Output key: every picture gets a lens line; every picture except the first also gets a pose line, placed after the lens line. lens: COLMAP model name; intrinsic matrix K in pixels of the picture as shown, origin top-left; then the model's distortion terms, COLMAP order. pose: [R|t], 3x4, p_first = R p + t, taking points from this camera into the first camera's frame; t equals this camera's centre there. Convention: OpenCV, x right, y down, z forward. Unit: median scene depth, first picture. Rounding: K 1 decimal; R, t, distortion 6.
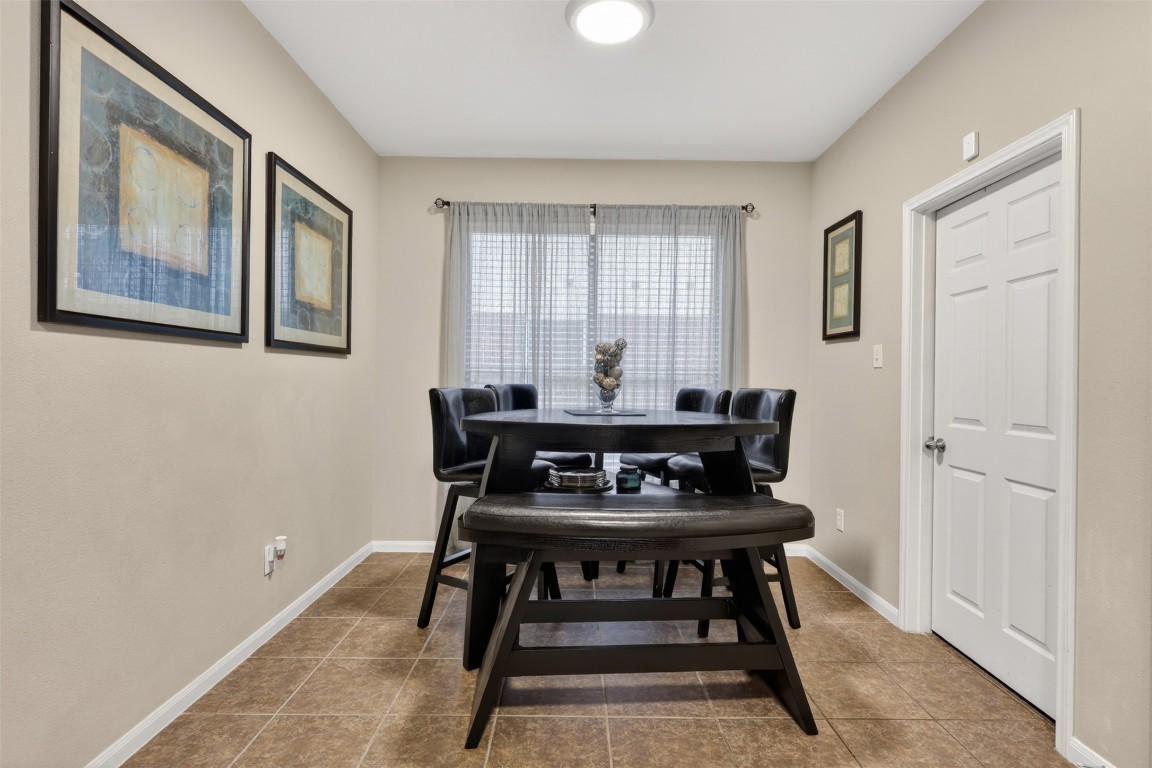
lens RADIAL K [[521.2, 0, 579.1], [0, 521.2, 382.5], [0, 0, 1]] dist [0.003490, 0.002507]
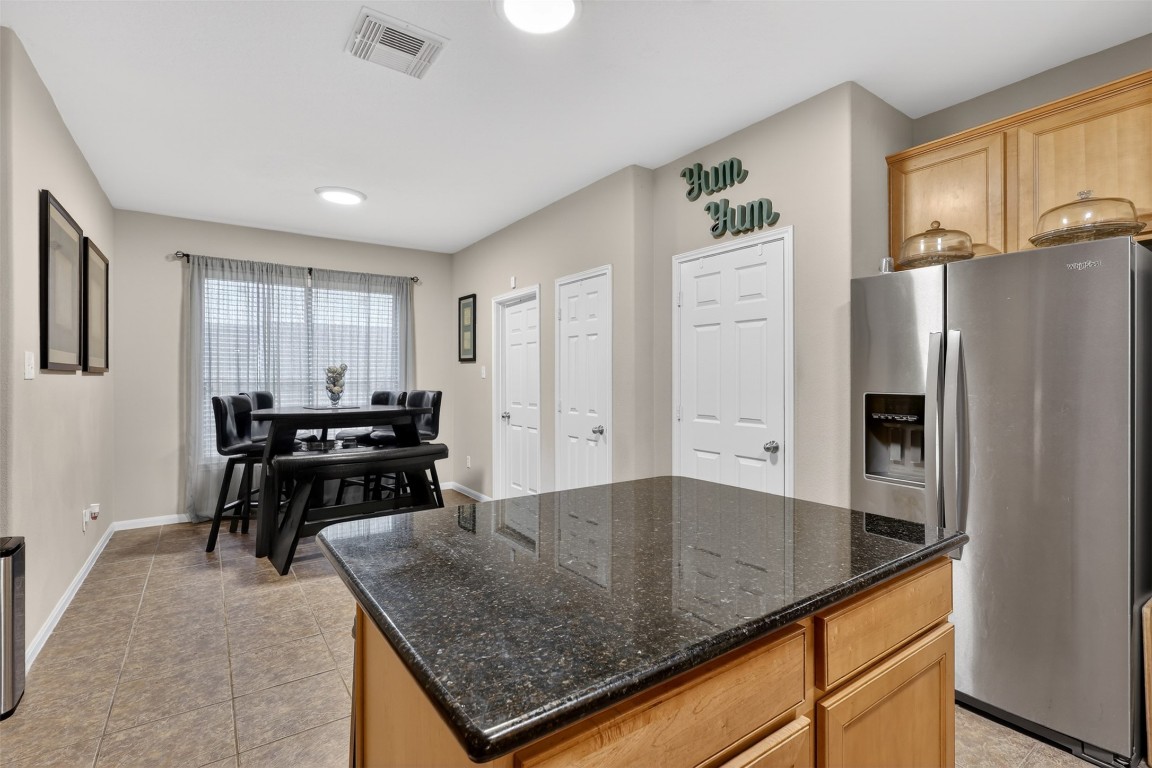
lens RADIAL K [[521.2, 0, 575.0], [0, 521.2, 380.0], [0, 0, 1]] dist [0.003490, 0.002507]
pose [[0.817229, -0.015057, 0.576116, -0.247965], [0.012478, 0.999887, 0.008433, -0.031234], [-0.576178, 0.000297, 0.817324, -0.729766]]
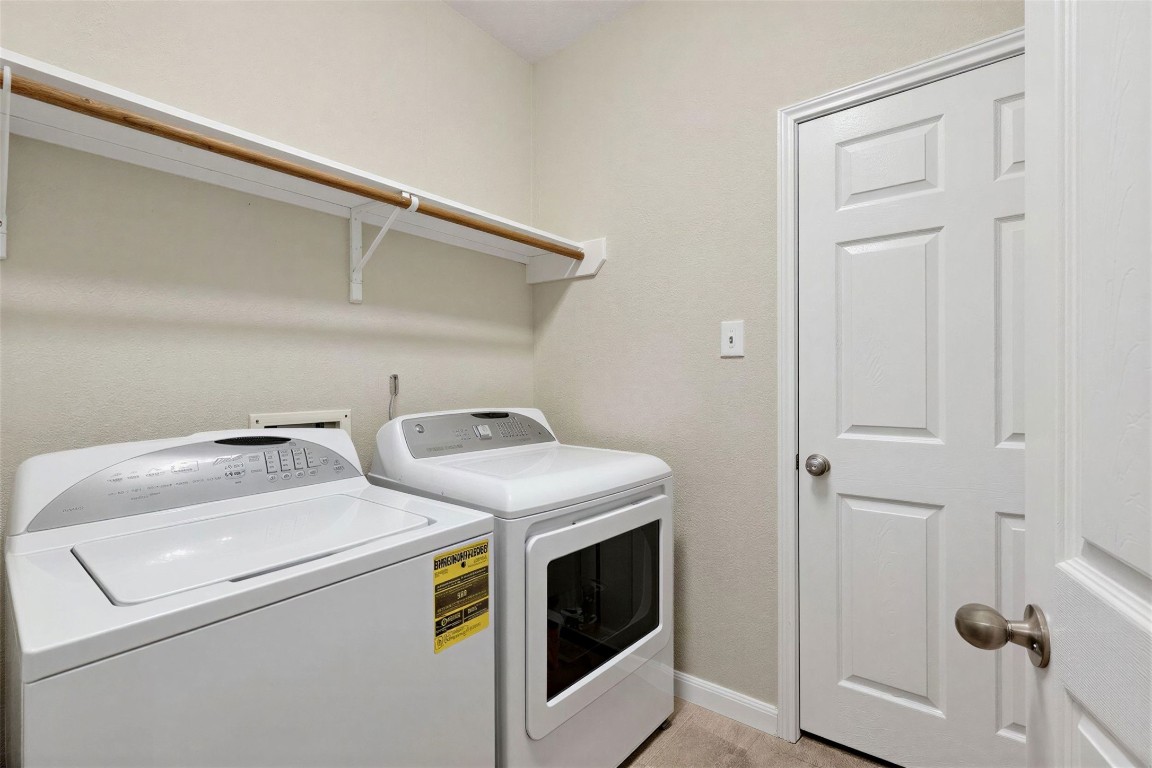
lens RADIAL K [[521.2, 0, 577.2], [0, 521.2, 383.1], [0, 0, 1]] dist [0.003490, 0.002507]
pose [[0.644414, -0.023851, 0.764305, -0.032619], [0.018408, 0.999708, 0.015677, -0.003362], [-0.764456, 0.003967, 0.644664, 0.669091]]
